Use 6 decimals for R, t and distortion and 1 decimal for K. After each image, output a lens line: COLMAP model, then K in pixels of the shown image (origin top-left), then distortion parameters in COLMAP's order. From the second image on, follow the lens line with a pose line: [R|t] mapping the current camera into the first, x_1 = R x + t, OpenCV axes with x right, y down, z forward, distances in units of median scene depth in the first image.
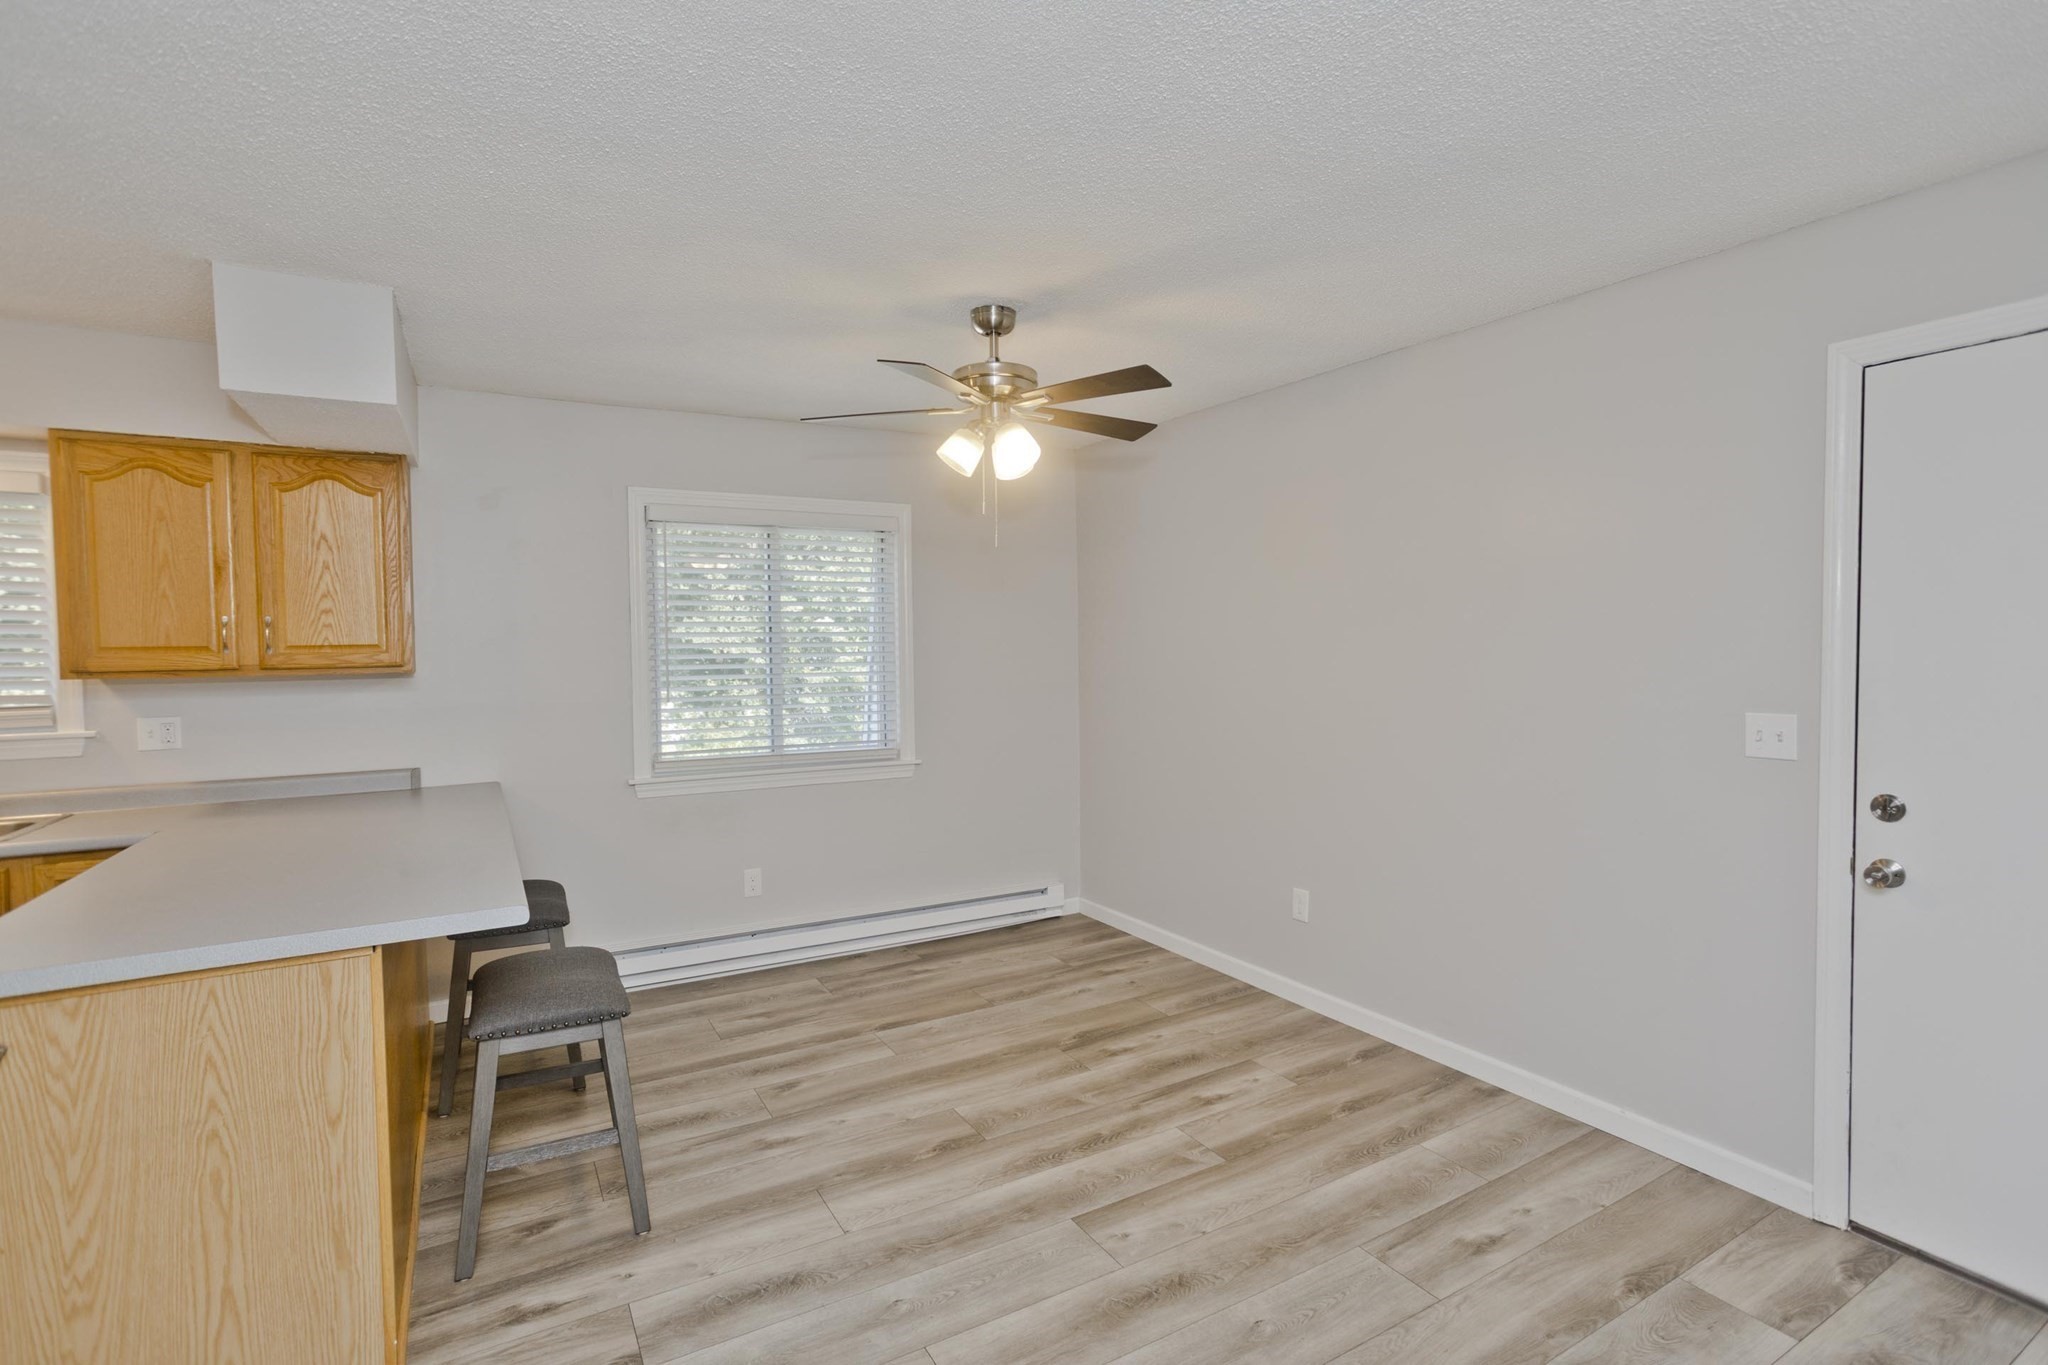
lens RADIAL K [[981.9, 0, 1031.0], [0, 981.9, 678.0], [0, 0, 1]] dist [-0.043711, 0.025626]
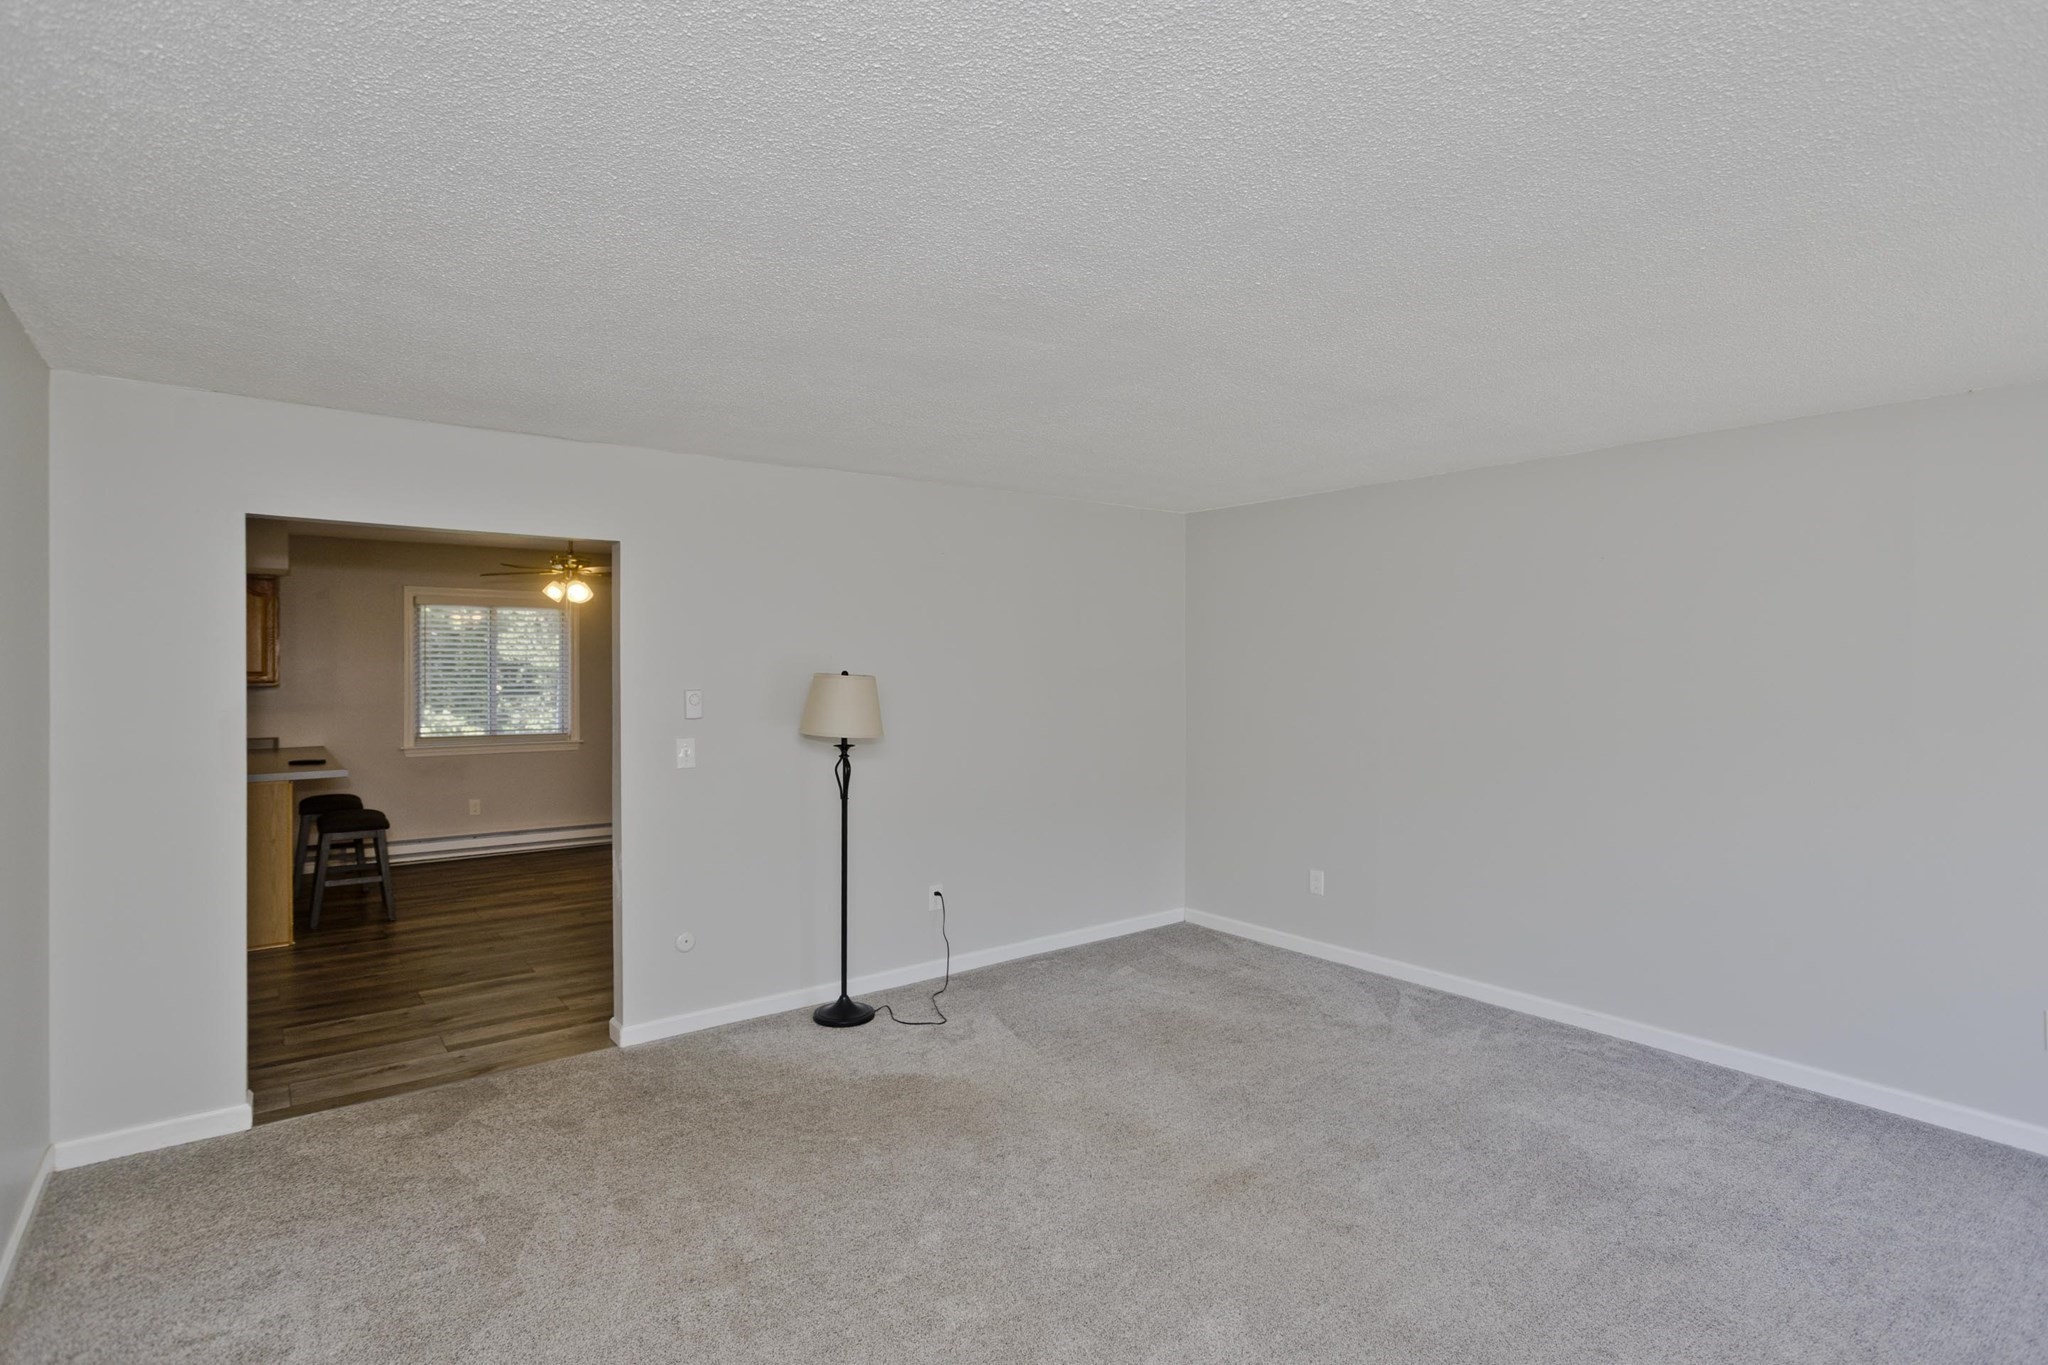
lens RADIAL K [[981.9, 0, 1031.0], [0, 981.9, 678.0], [0, 0, 1]] dist [-0.043711, 0.025626]
pose [[0.987476, 0.008938, 0.157519, 0.620230], [-0.004718, 0.999620, -0.027143, 0.026263], [-0.157701, 0.026060, 0.987143, -1.300342]]
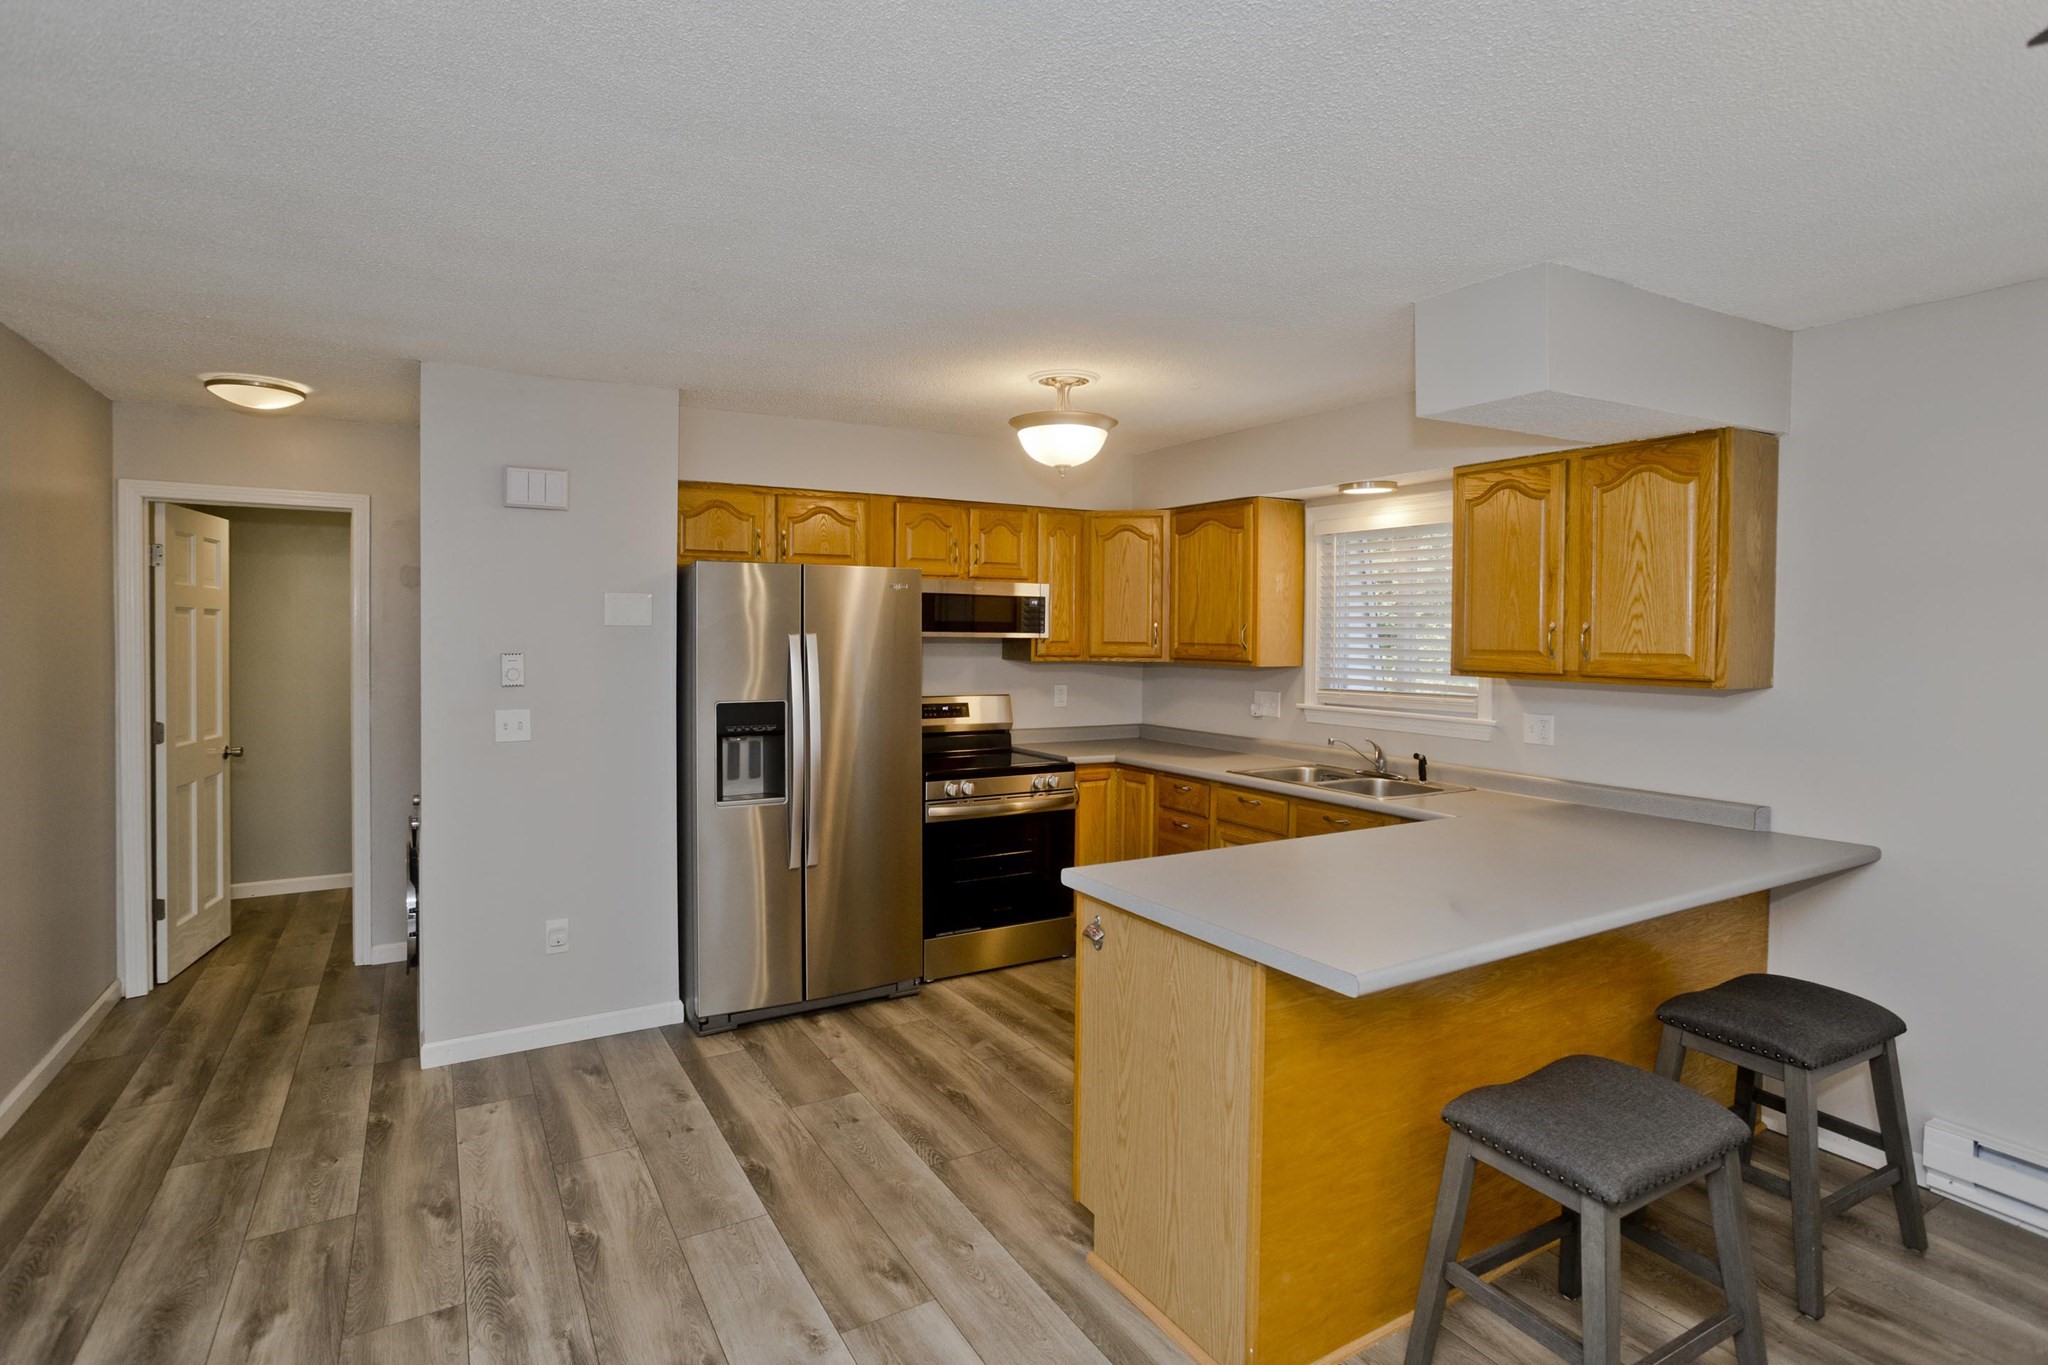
lens RADIAL K [[1004.4, 0, 1019.6], [0, 1004.4, 649.9], [0, 0, 1]] dist [-0.000937, 0.000031]
pose [[0.016505, 0.031598, -0.999364, 0.226139], [-0.040353, 0.998707, 0.030911, -0.045766], [0.999049, 0.039817, 0.017759, 0.423597]]
